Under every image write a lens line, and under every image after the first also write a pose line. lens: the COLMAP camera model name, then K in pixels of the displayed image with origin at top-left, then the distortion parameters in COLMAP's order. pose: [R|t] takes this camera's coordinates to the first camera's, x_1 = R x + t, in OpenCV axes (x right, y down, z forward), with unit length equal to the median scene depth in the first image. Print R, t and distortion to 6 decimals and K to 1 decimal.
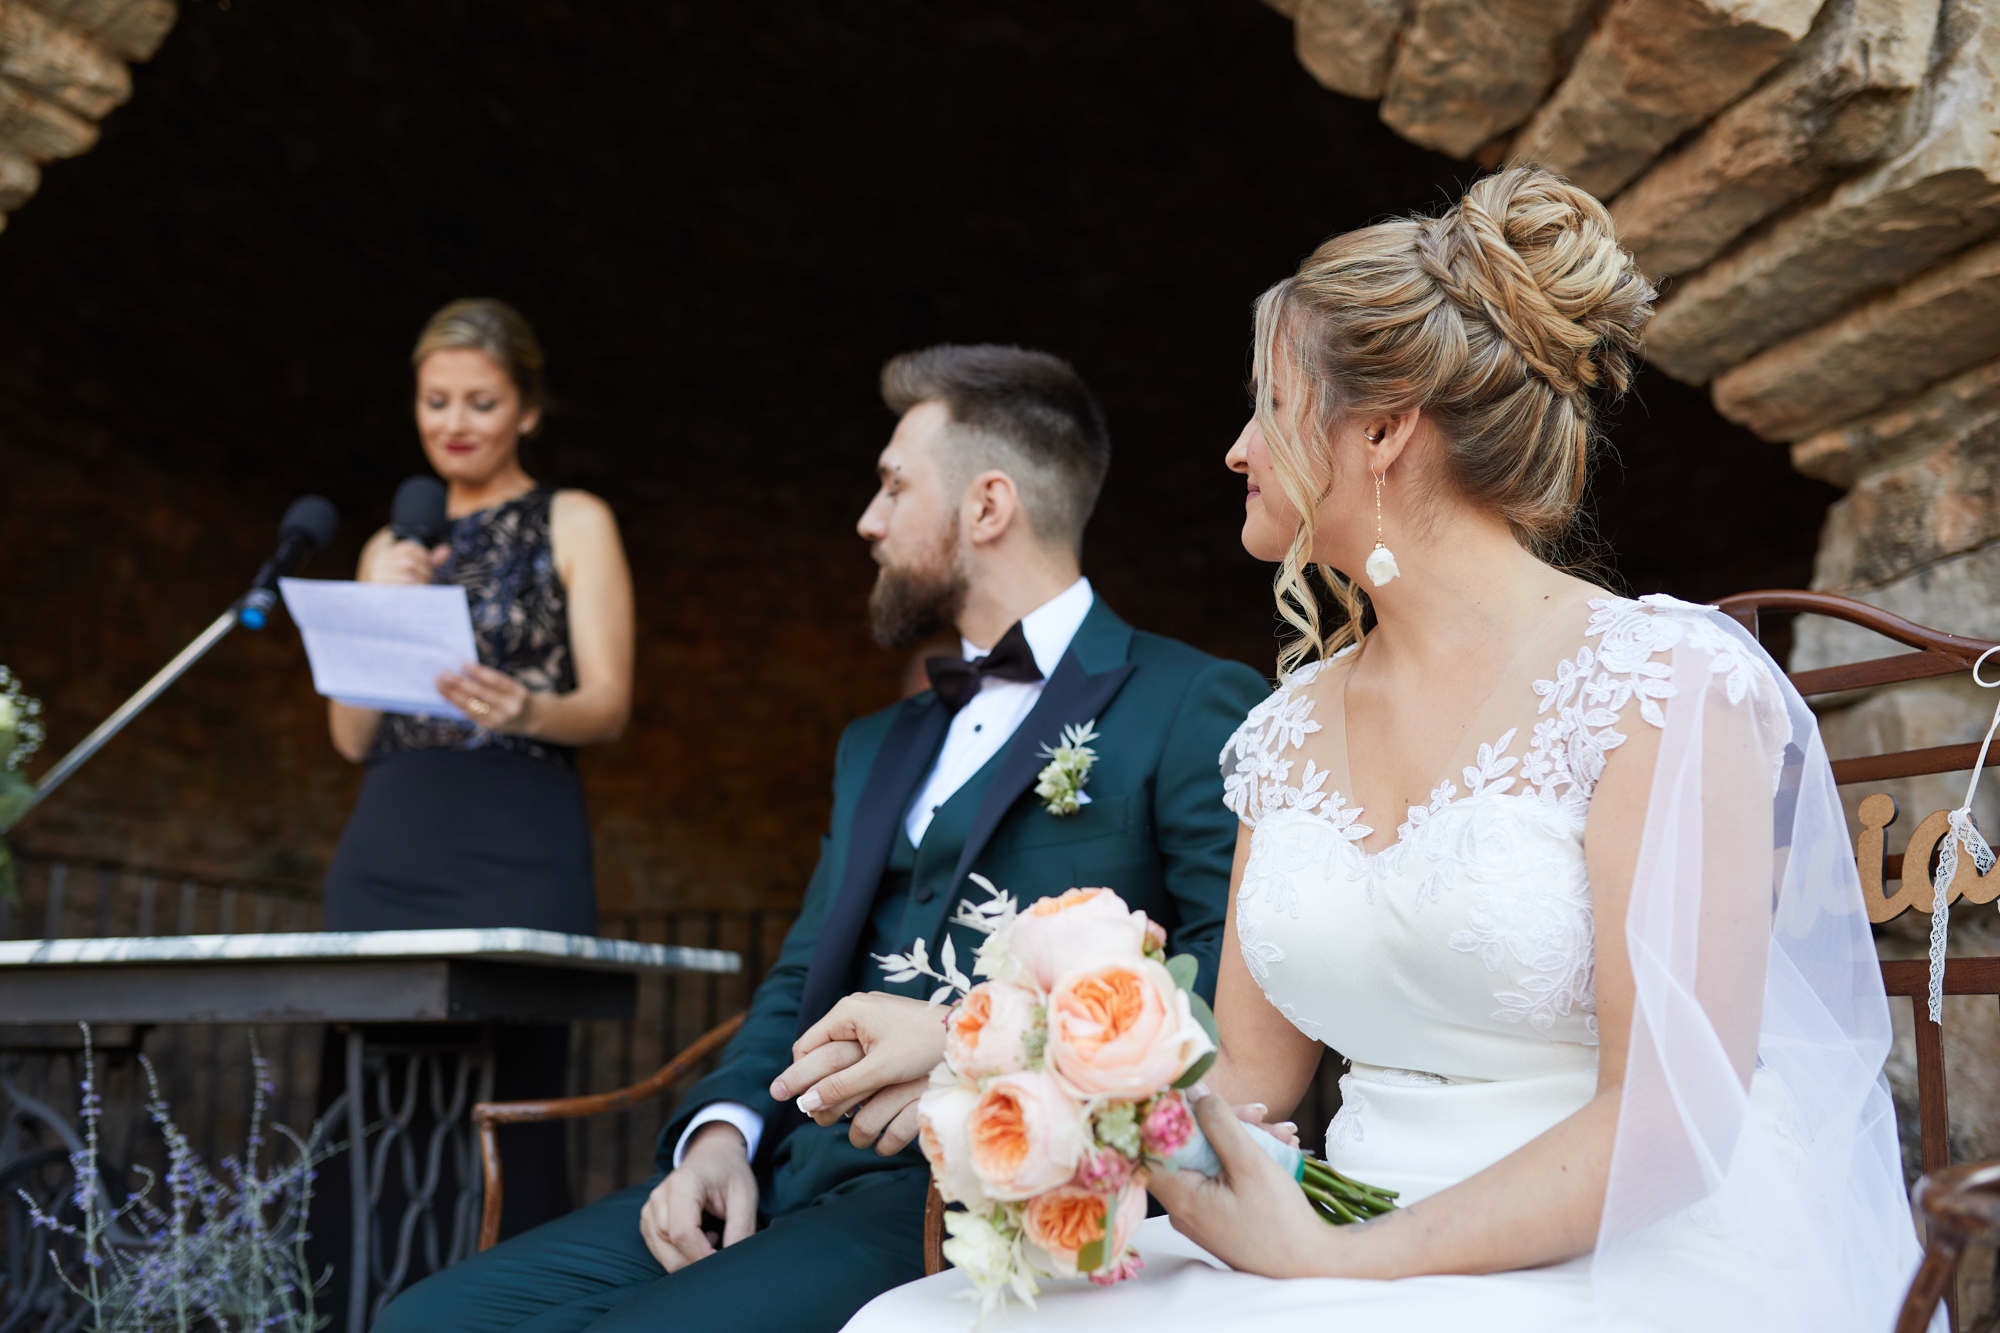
lens RADIAL K [[1903.5, 0, 1011.8], [0, 1903.5, 683.1], [0, 0, 1]] dist [-0.026714, 0.000000]
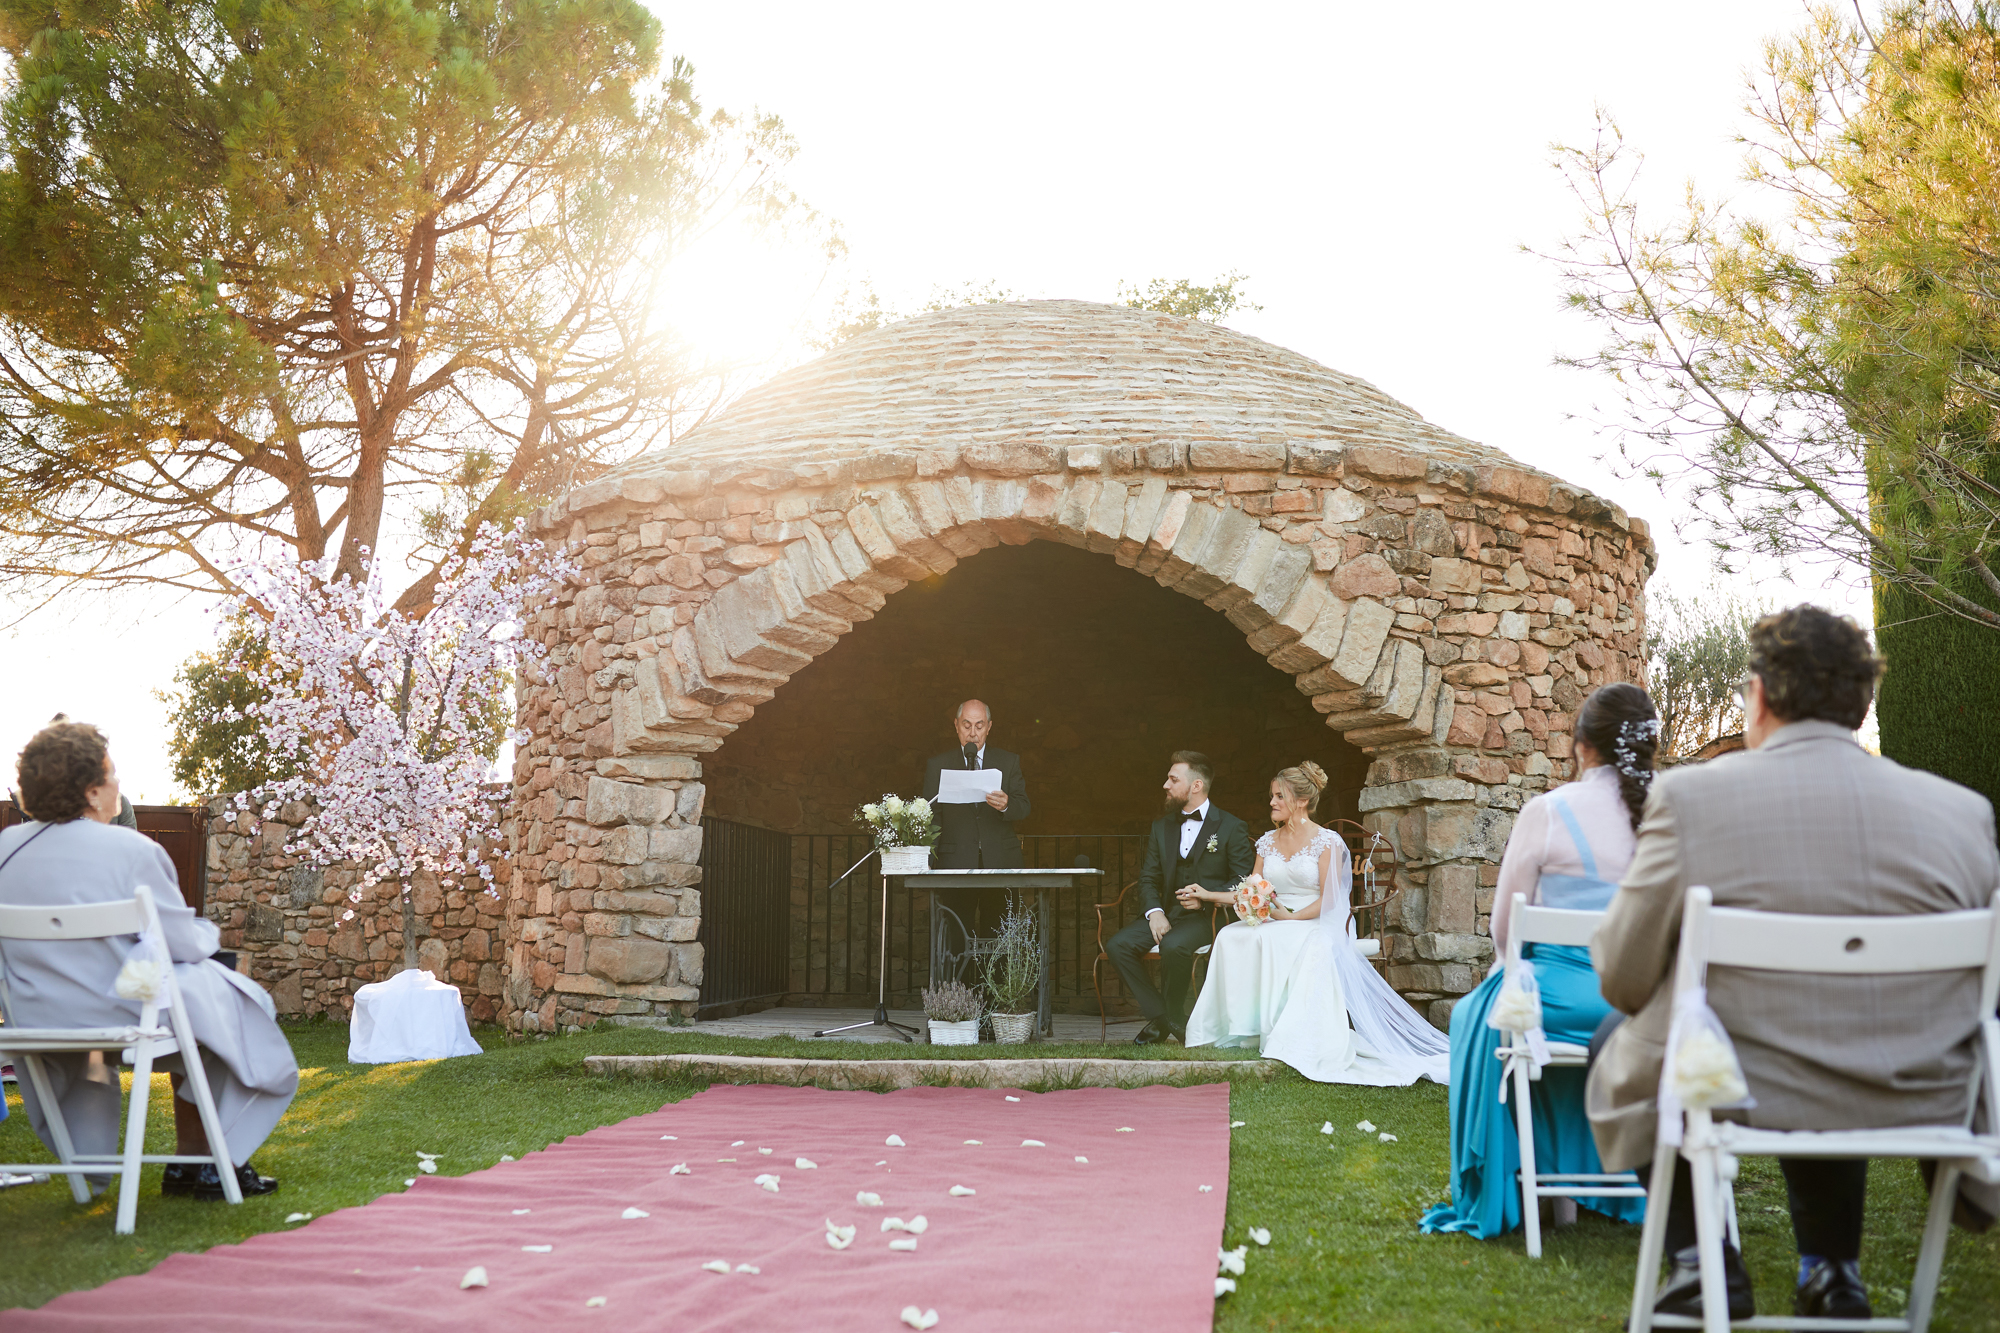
lens RADIAL K [[1903.5, 0, 1025.4], [0, 1903.5, 688.8], [0, 0, 1]] dist [-0.026714, 0.000000]
pose [[0.984631, 0.023521, 0.173058, -1.180332], [-0.038178, 0.995912, 0.081863, -0.656696], [-0.170425, -0.087212, 0.981504, -3.367889]]
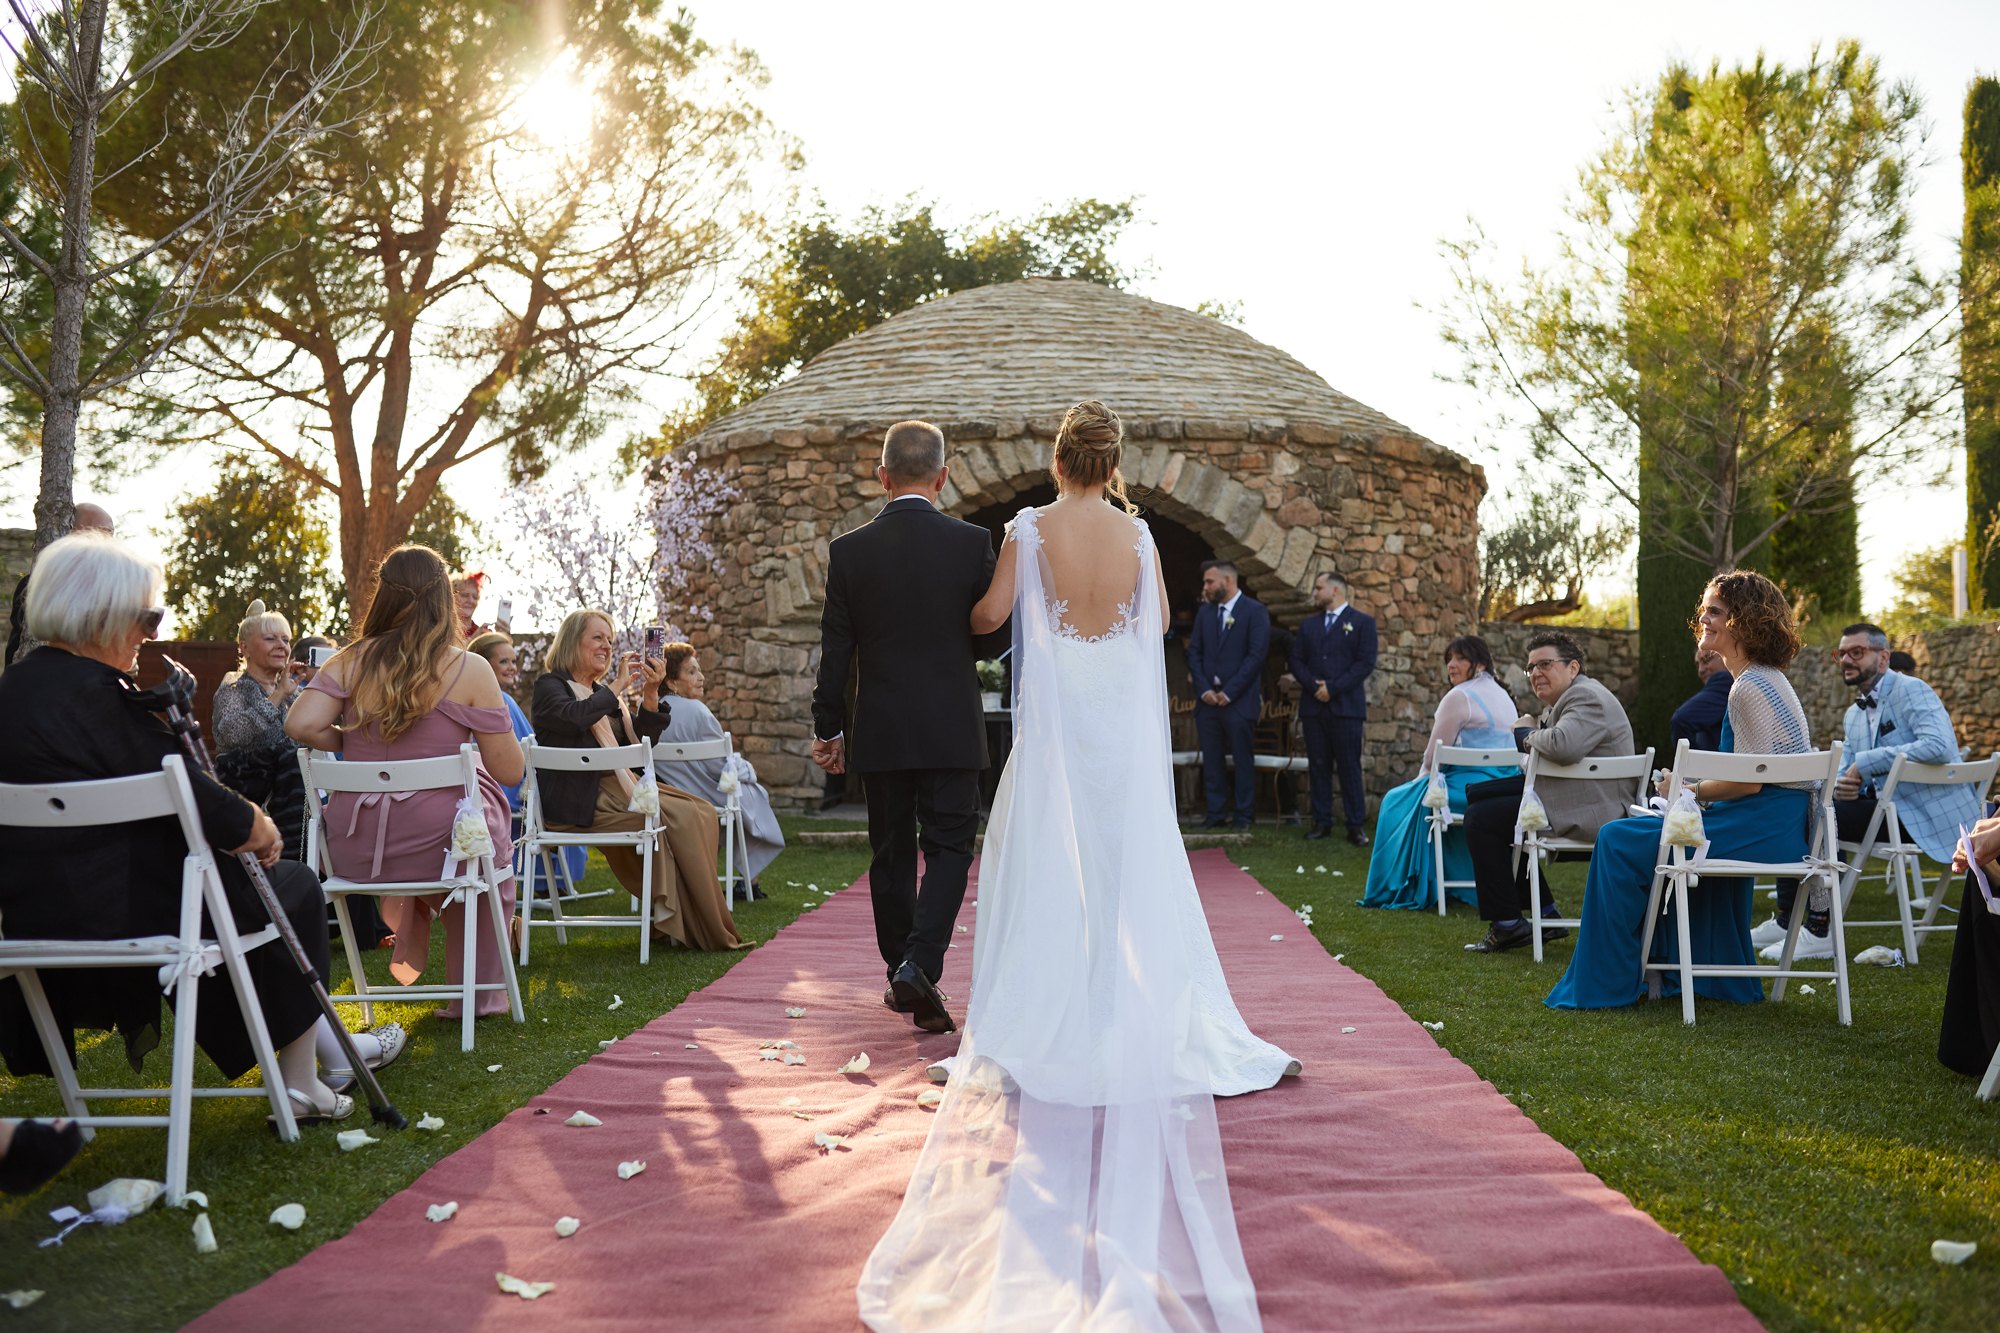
lens RADIAL K [[1903.5, 0, 986.5], [0, 1903.5, 664.1], [0, 0, 1]] dist [-0.026714, 0.000000]
pose [[0.967097, 0.016874, 0.253849, -2.356838], [-0.060087, 0.984718, 0.163460, -1.087466], [-0.247212, -0.173335, 0.953332, -5.227082]]
